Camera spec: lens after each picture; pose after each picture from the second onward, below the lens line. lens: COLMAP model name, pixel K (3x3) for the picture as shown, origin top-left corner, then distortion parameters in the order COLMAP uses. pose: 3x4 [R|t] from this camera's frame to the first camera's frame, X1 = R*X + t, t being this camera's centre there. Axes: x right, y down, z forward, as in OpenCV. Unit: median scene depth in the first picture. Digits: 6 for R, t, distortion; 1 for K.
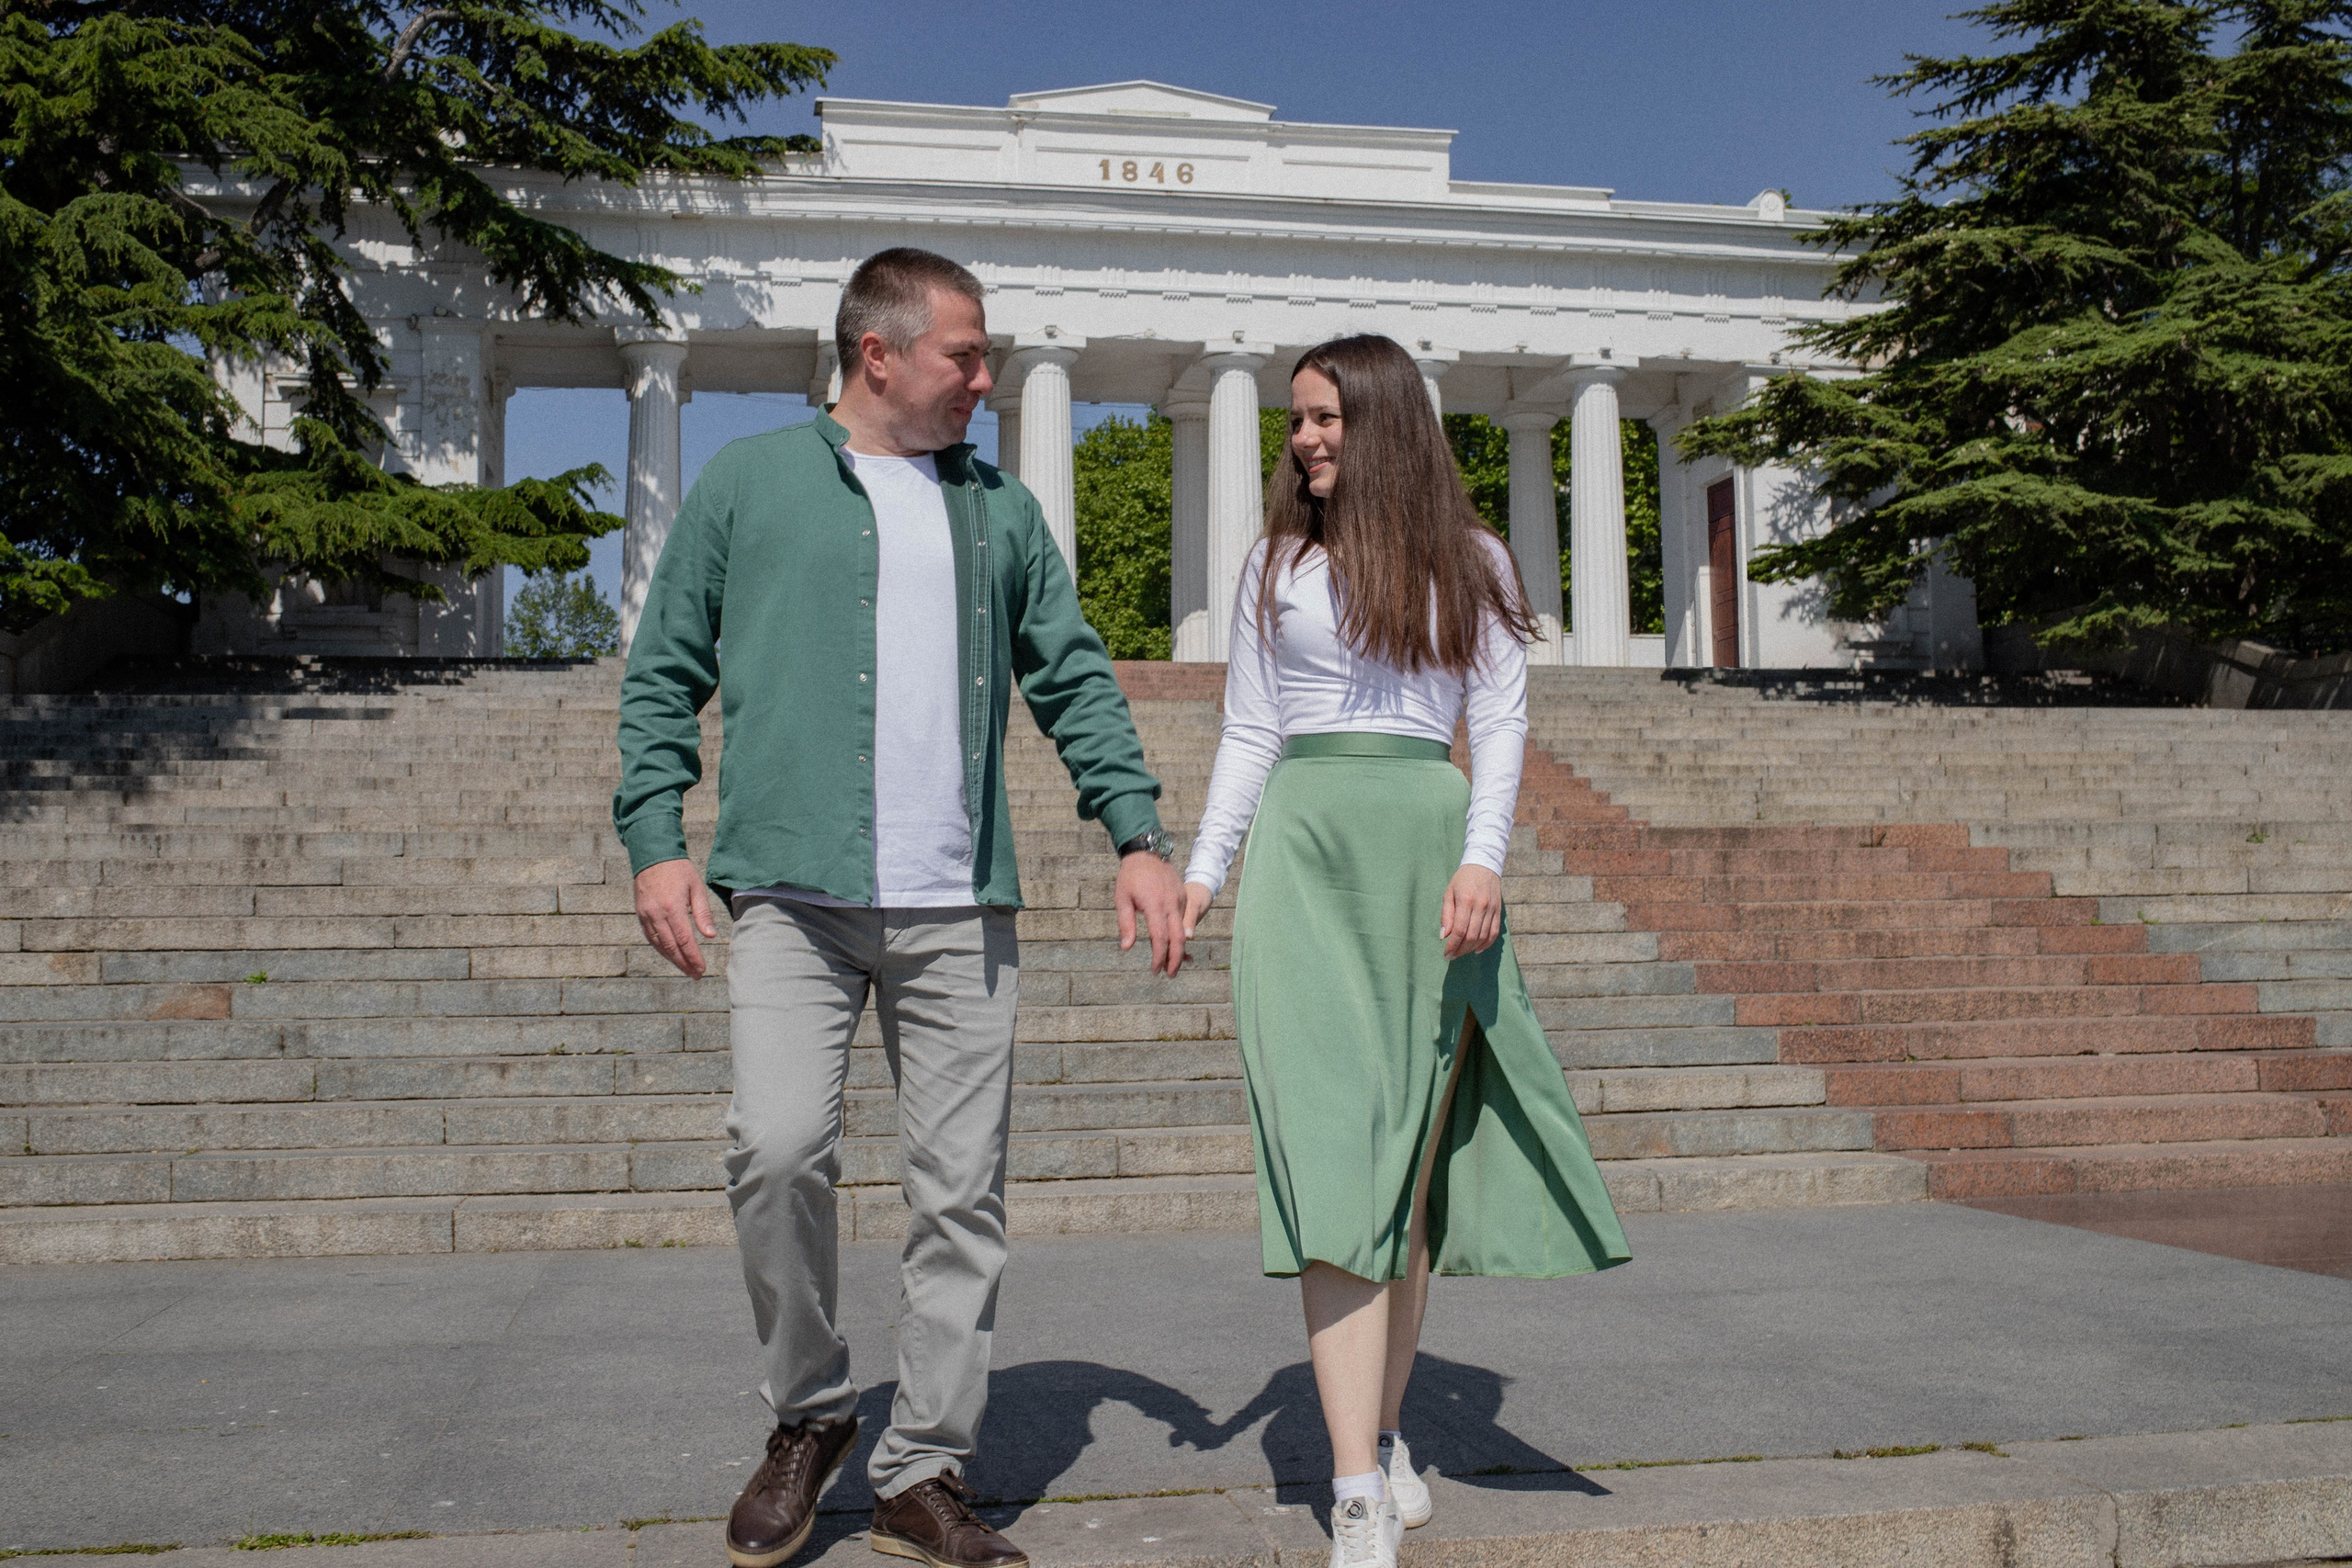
lens RADIAL K [[2398.8, 0, 1176.0], [0, 2398.8, 784.0], [0, 0, 1]] dist [-0.077497, 0.022114]
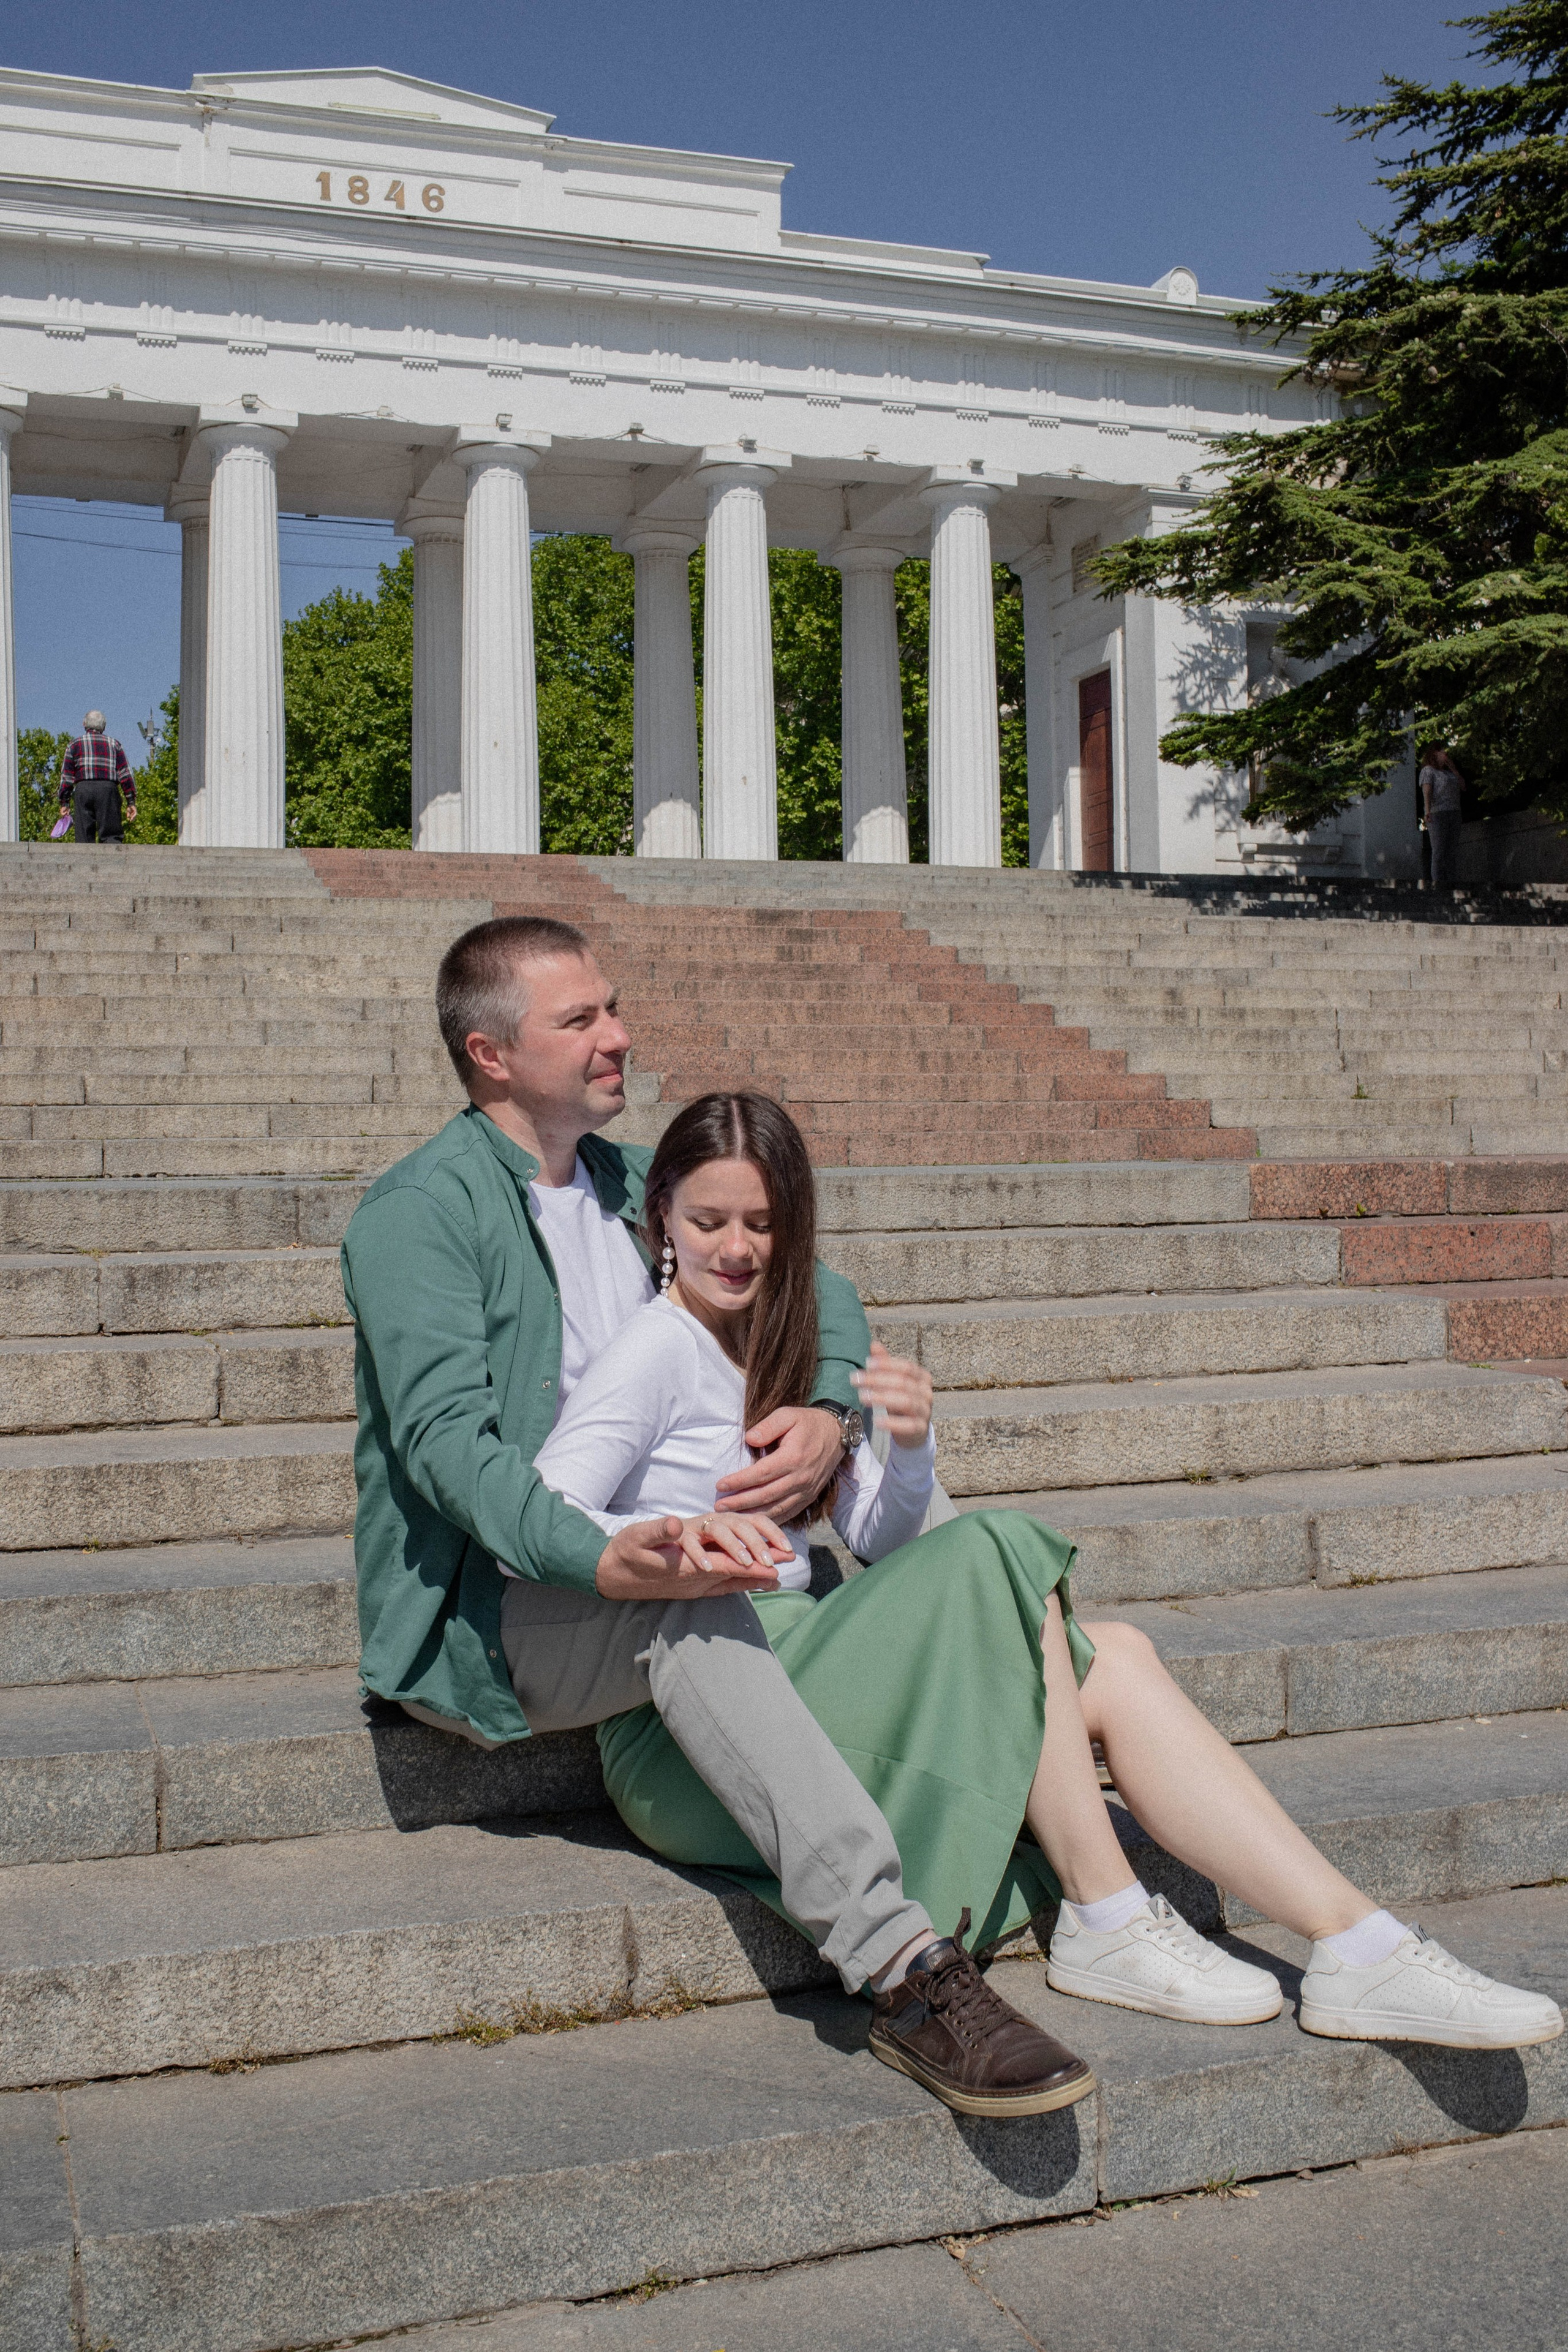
lens RADIAL K [[2415.2, 0, 784.0], [0, 2415.2, 1176.0], [0, 0, 1]] dist [-0.068148, 0.044558]
pose [[0.988006, -0.002827, 0.154392, -0.004176], [-0.008358, 0.997388, 0.071750, -0.005411], [-0.154191, -0.072180, 0.985401, 0.235928]]
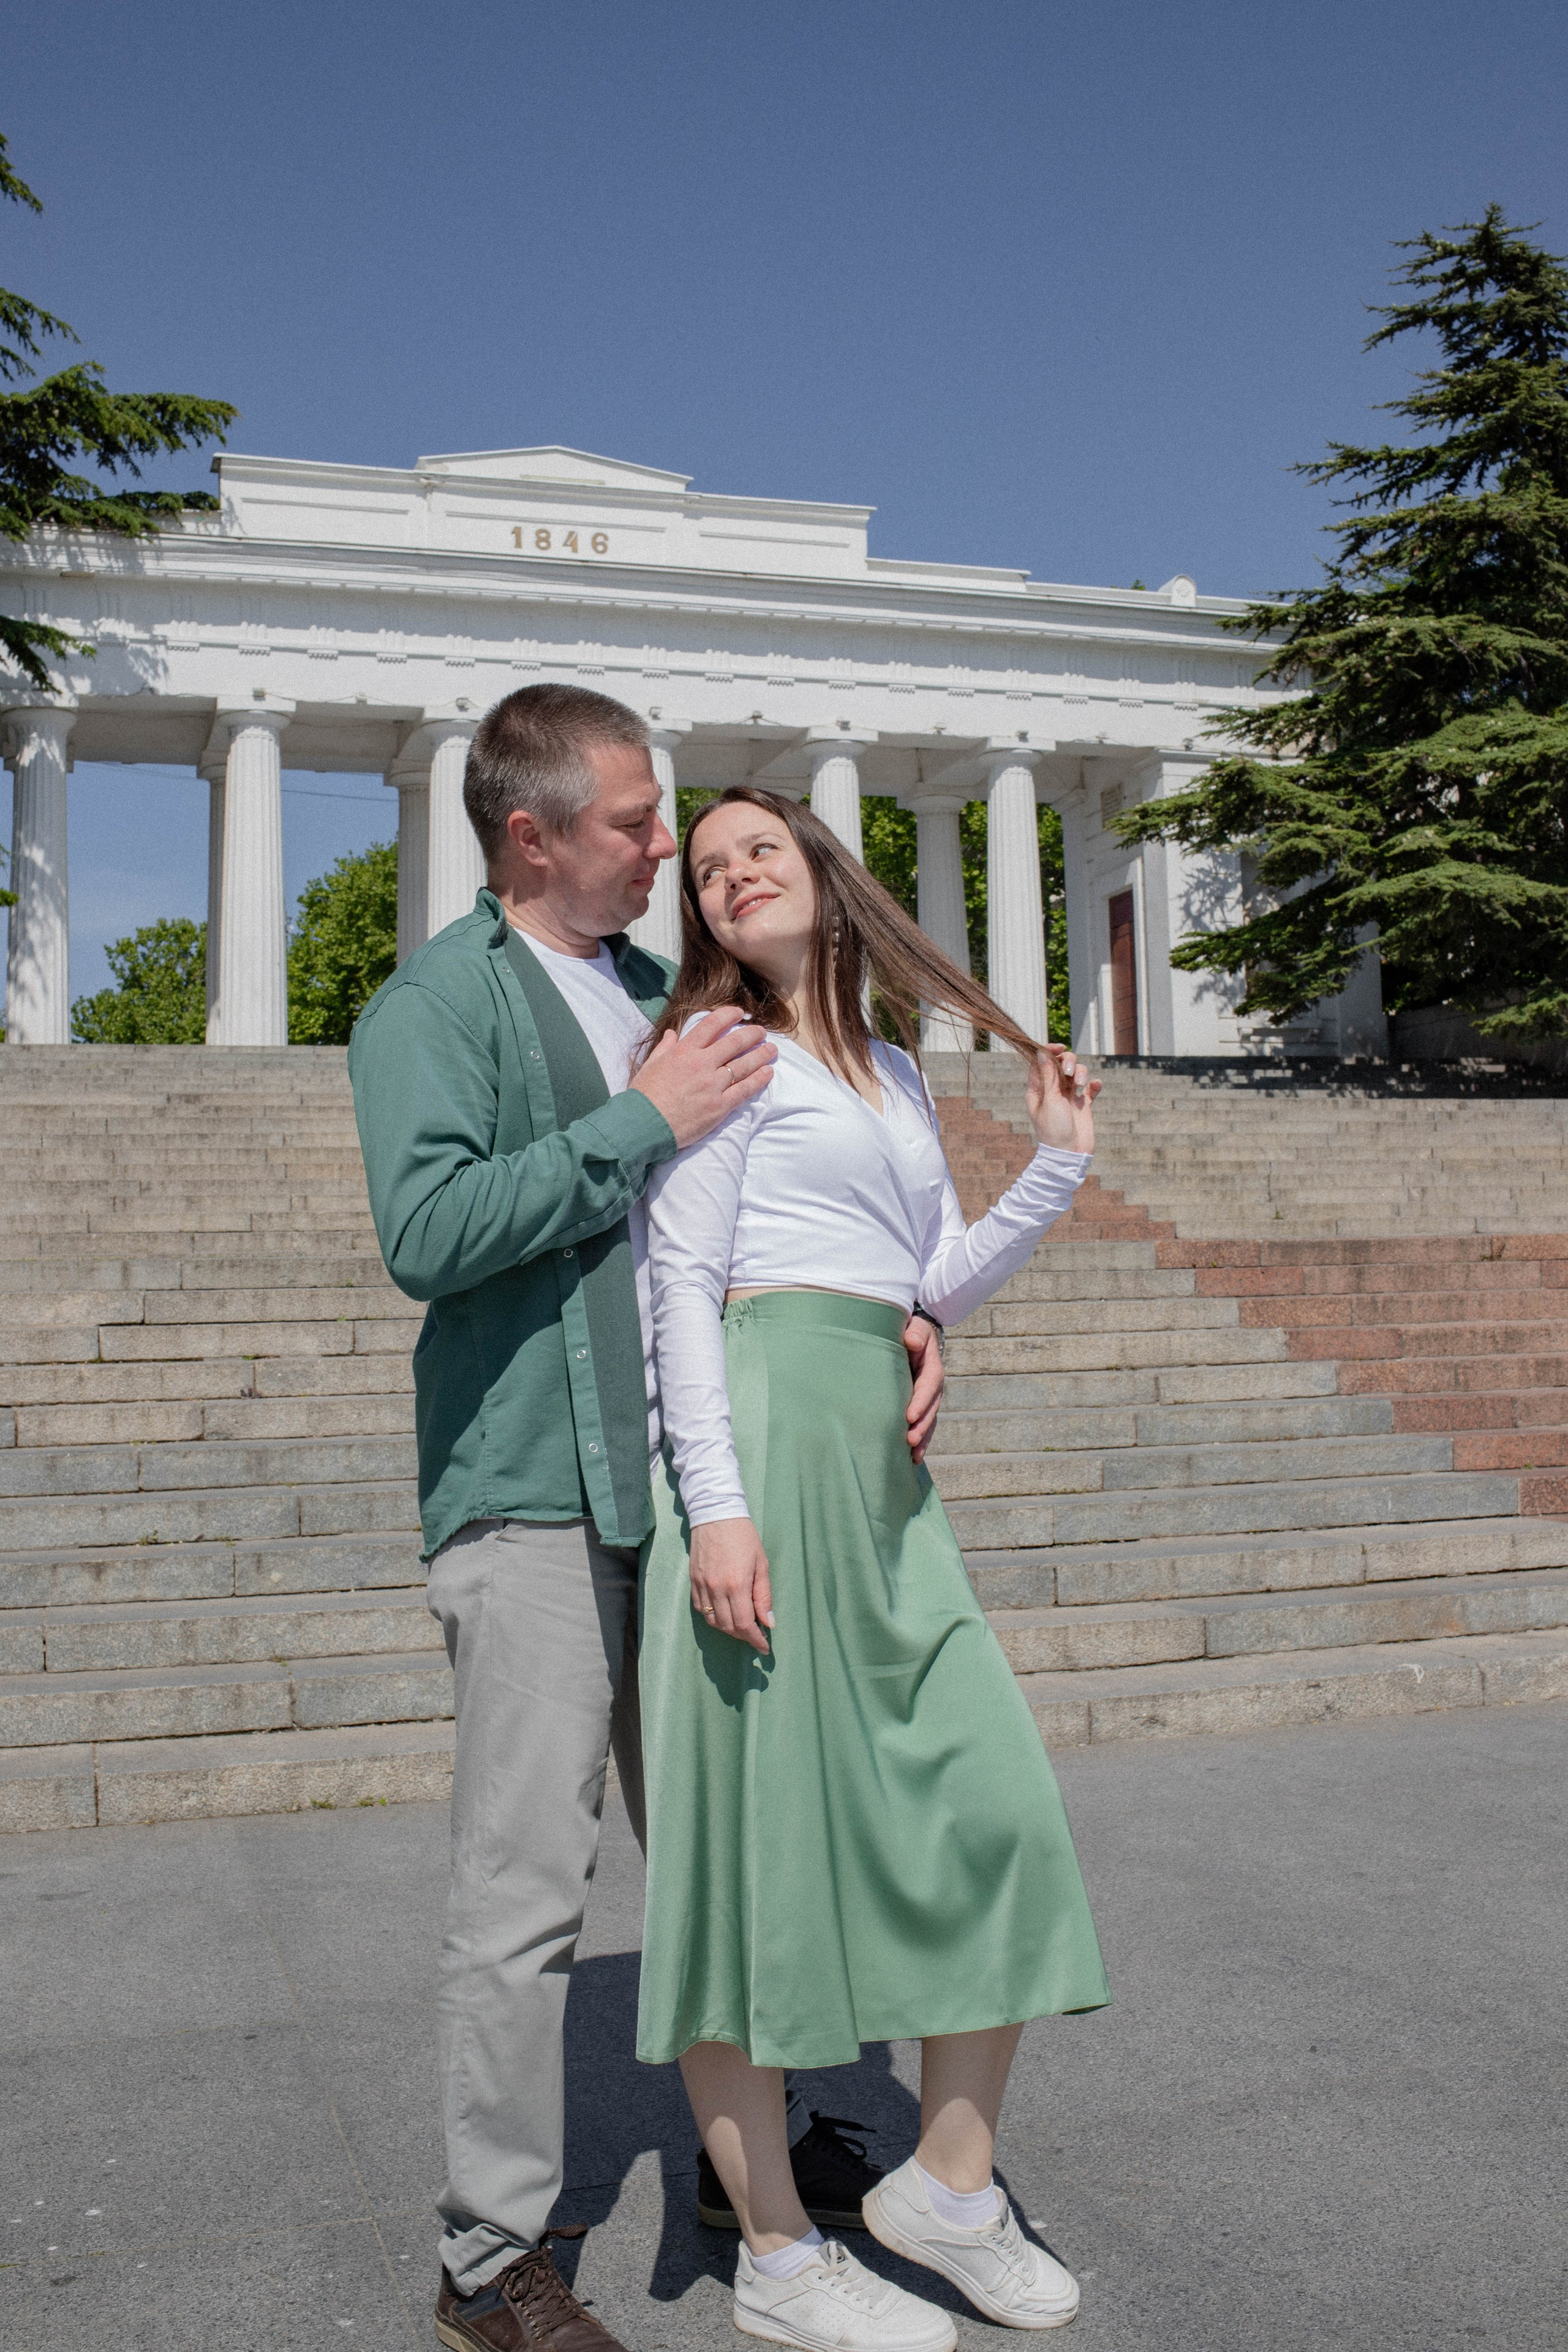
lens RADIAL K [[2342.4, 0, 784.0], [0, 2342.4, 1176.0], [0, 0, 1]] dist [-0.072849, 0.010959]
pose [[0.992014, -0.004509, 0.126046, -0.044436], [0.003527, 0.999962, 0.008011, -0.006496], [-0.126077, -0.007503, 0.991992, 0.052852]]
